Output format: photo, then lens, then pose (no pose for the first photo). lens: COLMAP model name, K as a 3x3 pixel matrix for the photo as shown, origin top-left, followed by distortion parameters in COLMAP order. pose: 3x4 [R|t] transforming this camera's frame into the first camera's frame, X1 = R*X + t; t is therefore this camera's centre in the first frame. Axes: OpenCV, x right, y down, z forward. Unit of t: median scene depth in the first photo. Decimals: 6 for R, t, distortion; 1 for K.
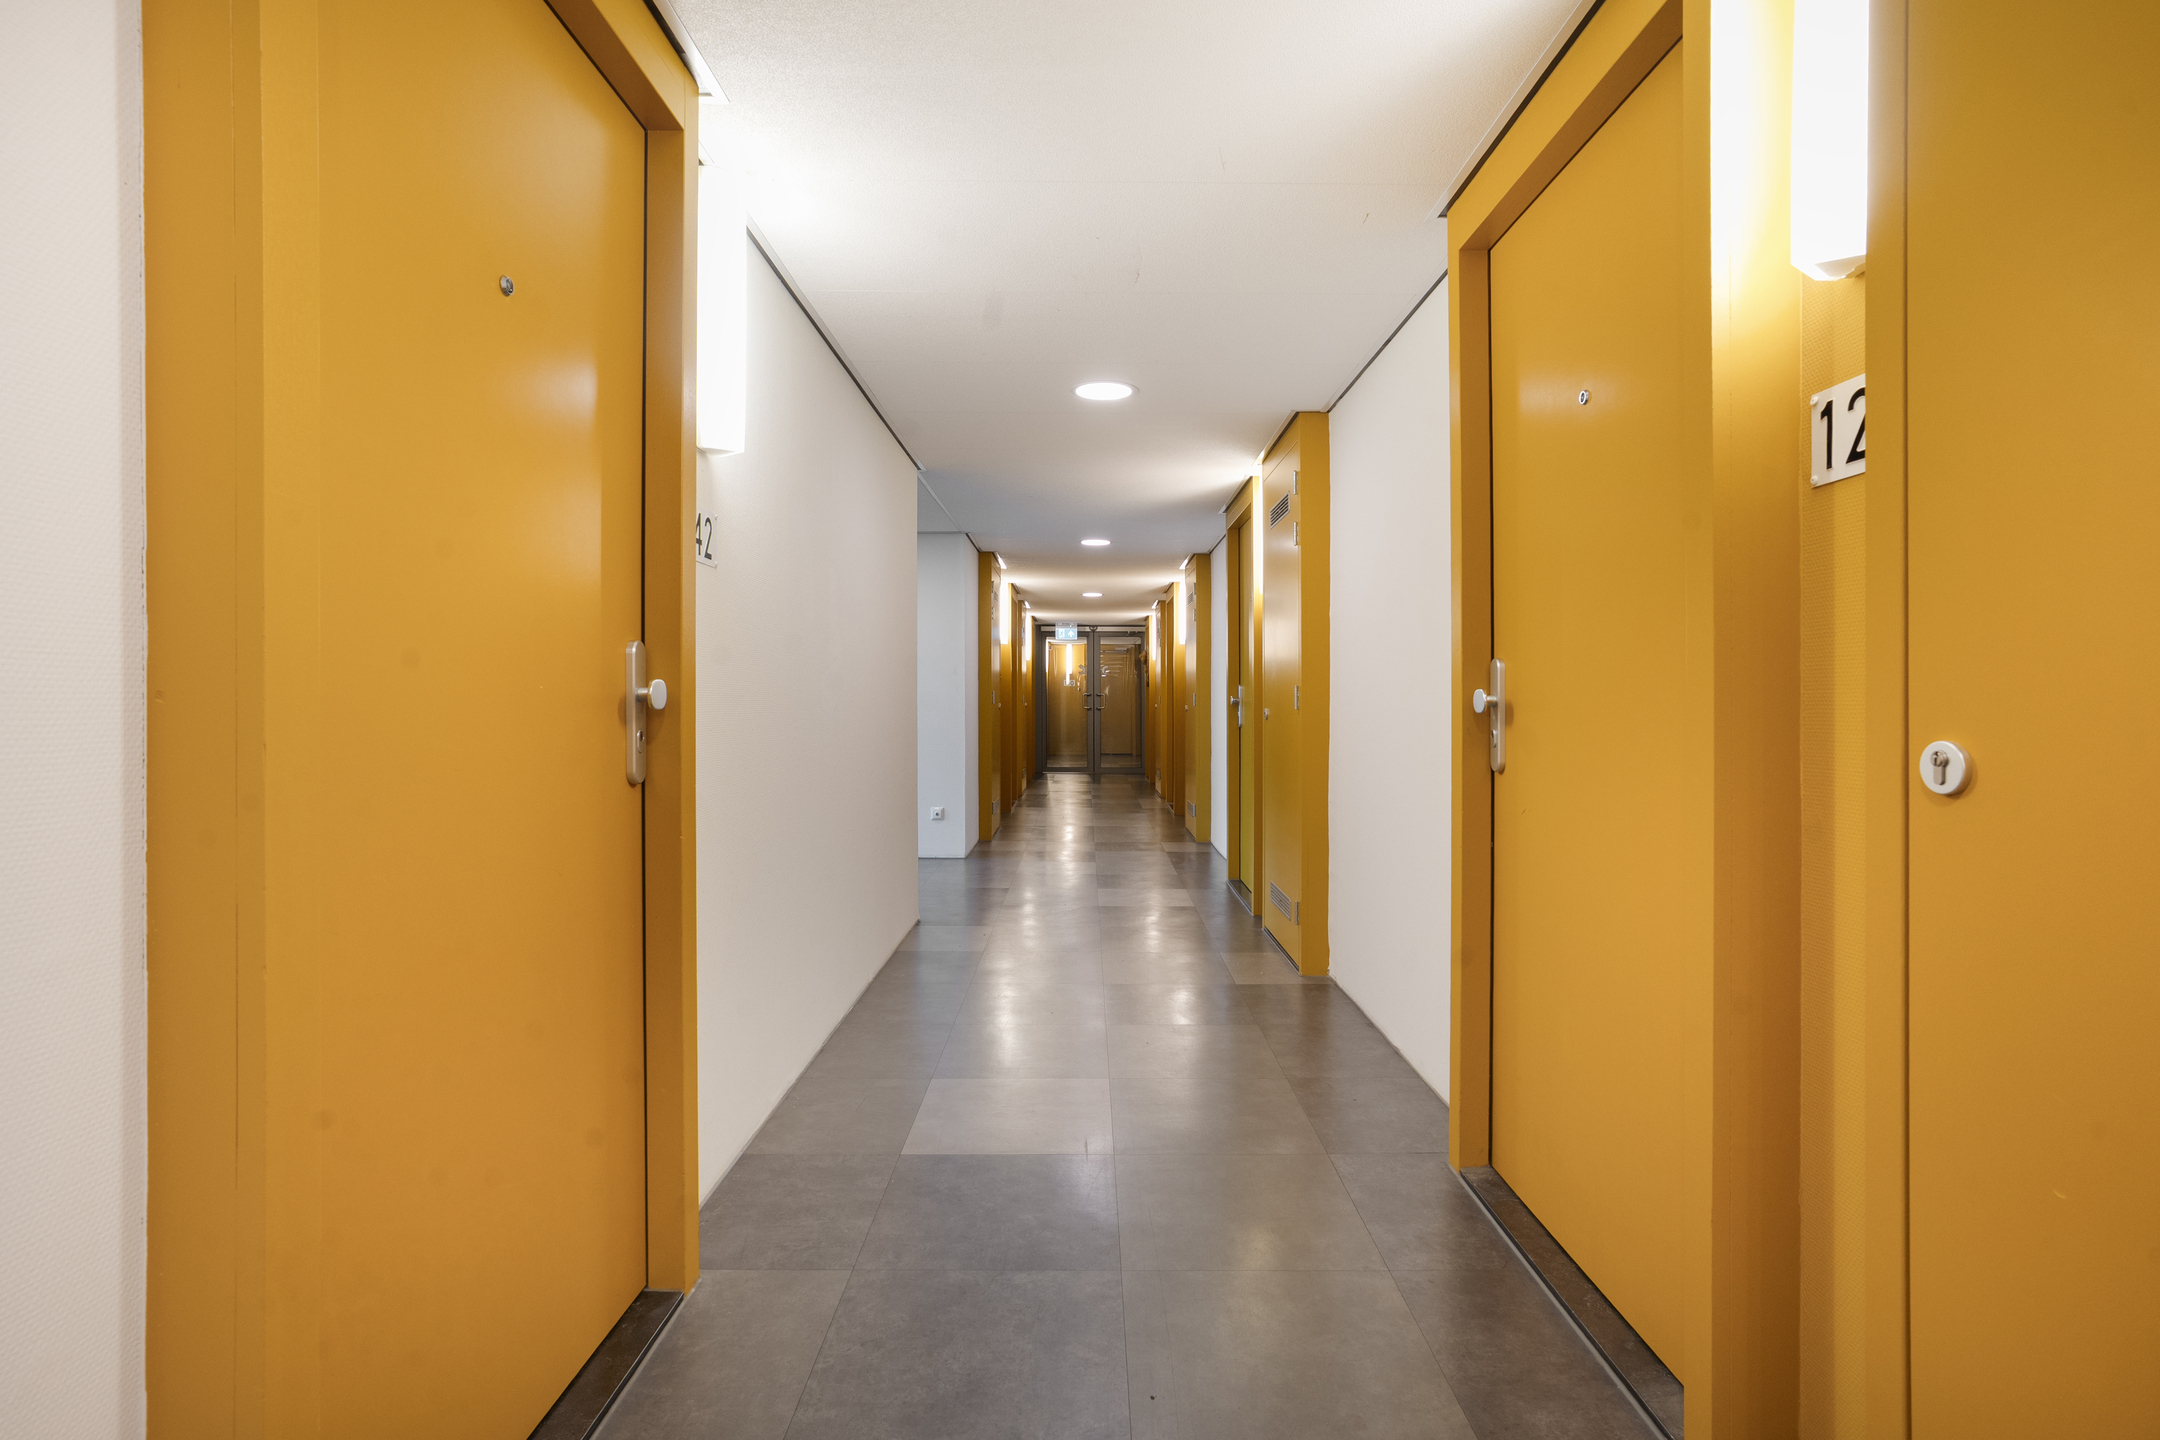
lens RADIAL K [[1071.0, 0, 1085.4], [0, 1071.0, 700.4], [0, 0, 1]] dist [-0.035514, 0.020440]
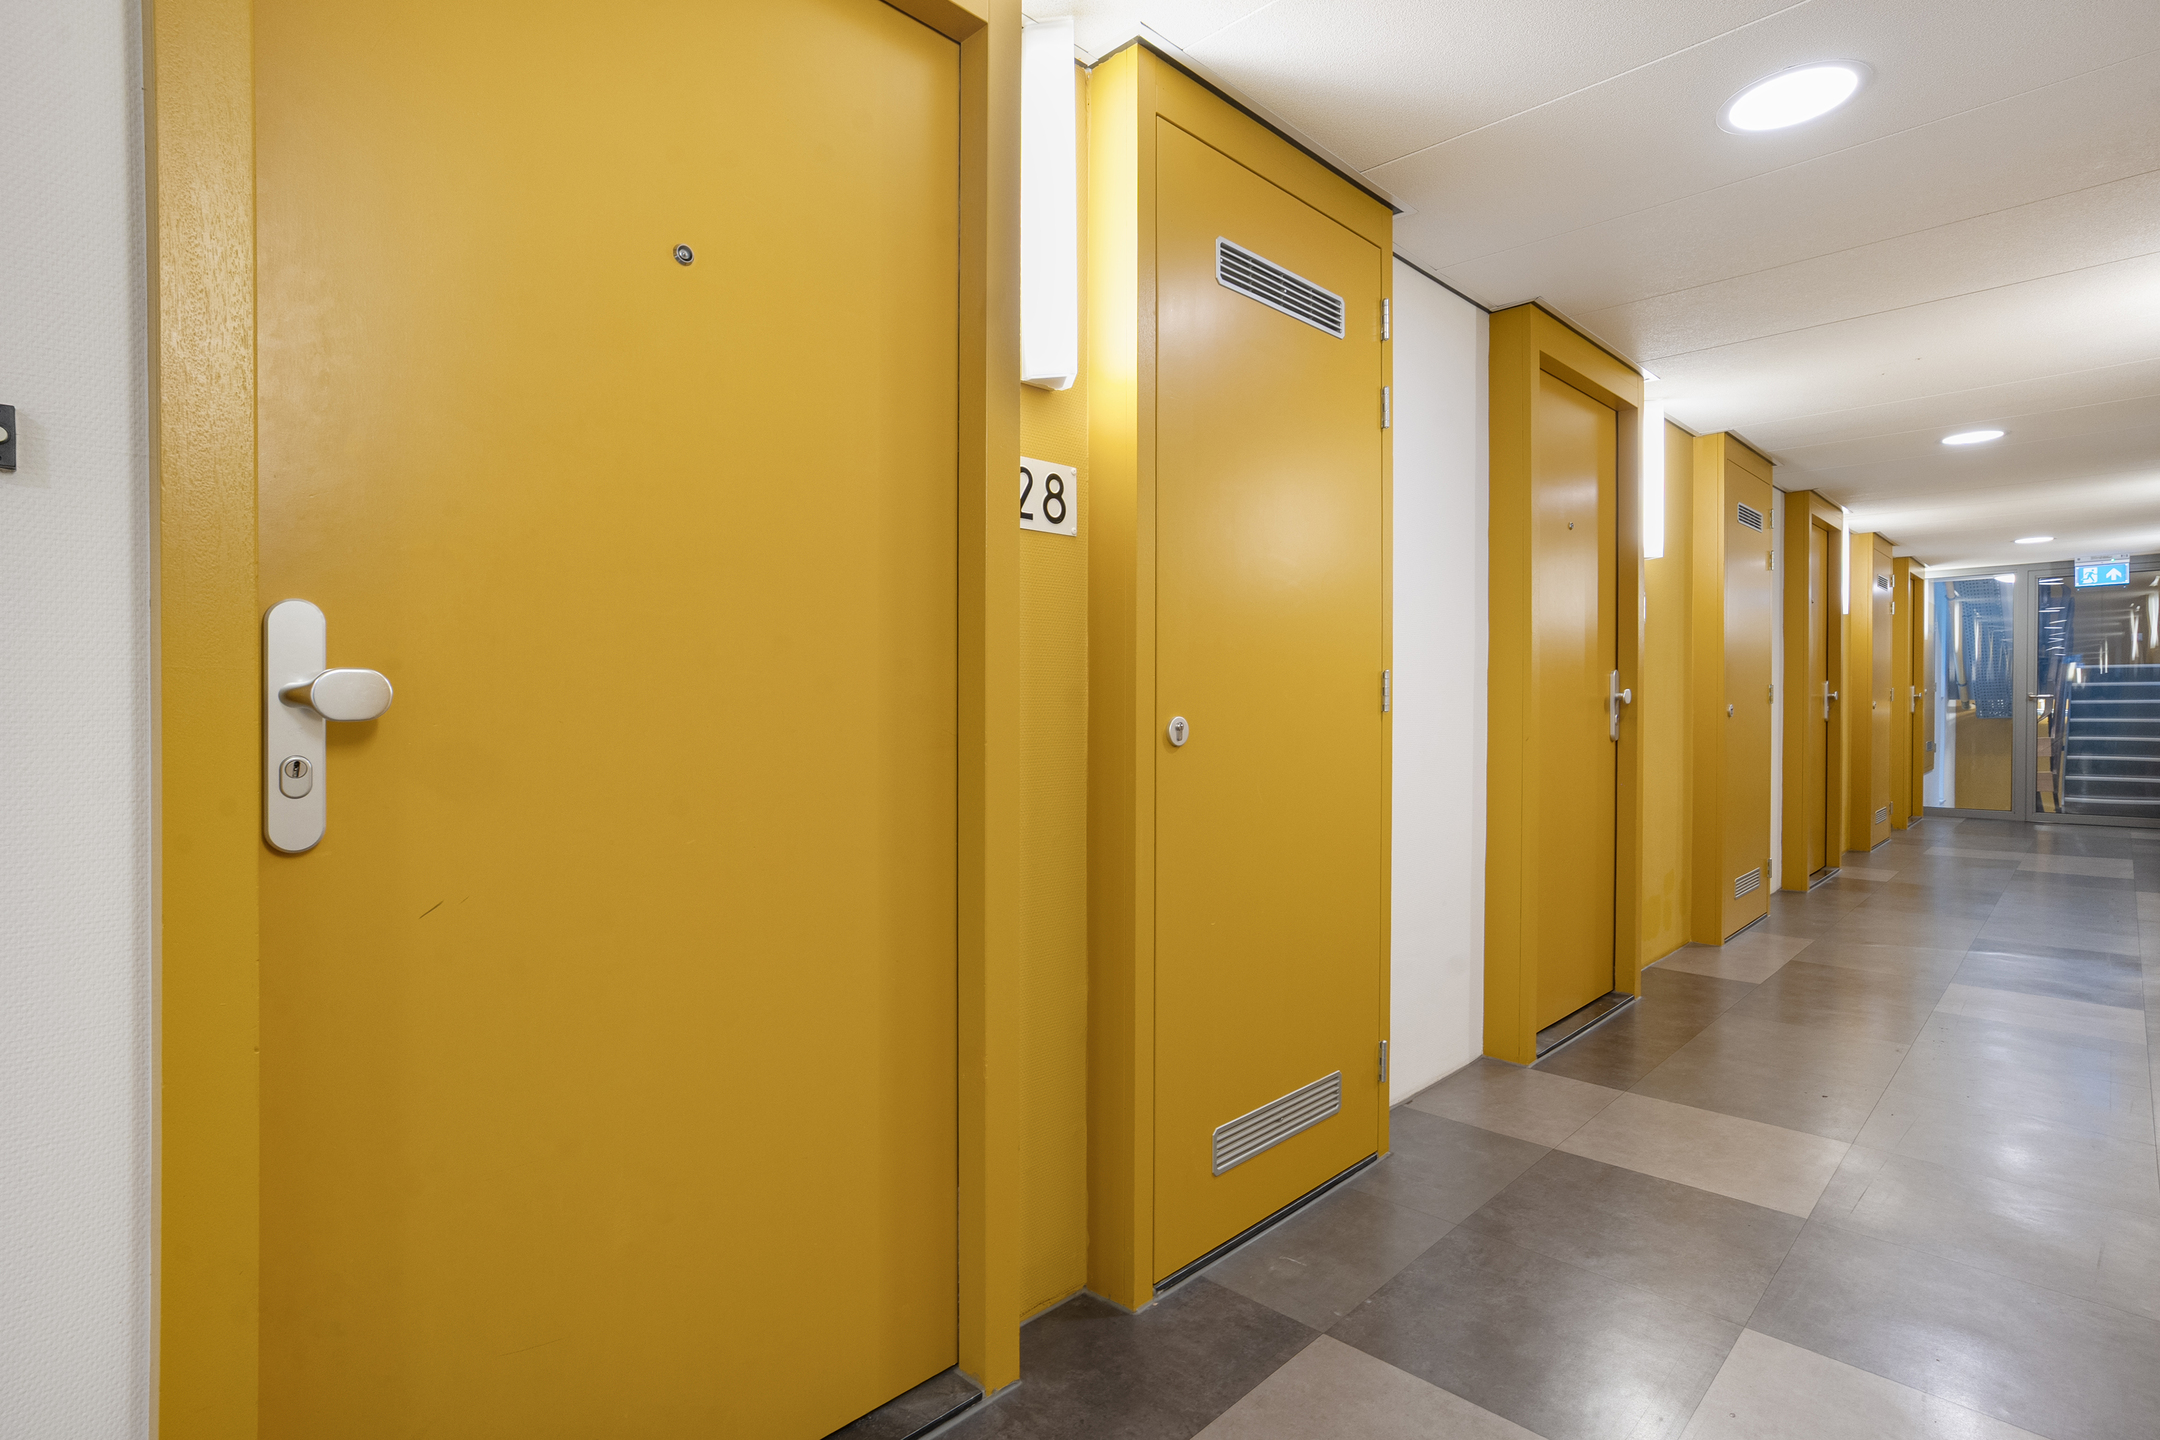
lens RADIAL K [[1071.0, 0, 1085.4], [0, 1071.0, 700.4], [0, 0, 1]] dist [-0.035514, 0.020440]
pose [[0.664196, 0.006777, -0.747527, 0.422150], [-0.009826, 0.999952, 0.000336, 0.010722], [0.747494, 0.007122, 0.664231, -1.098370]]
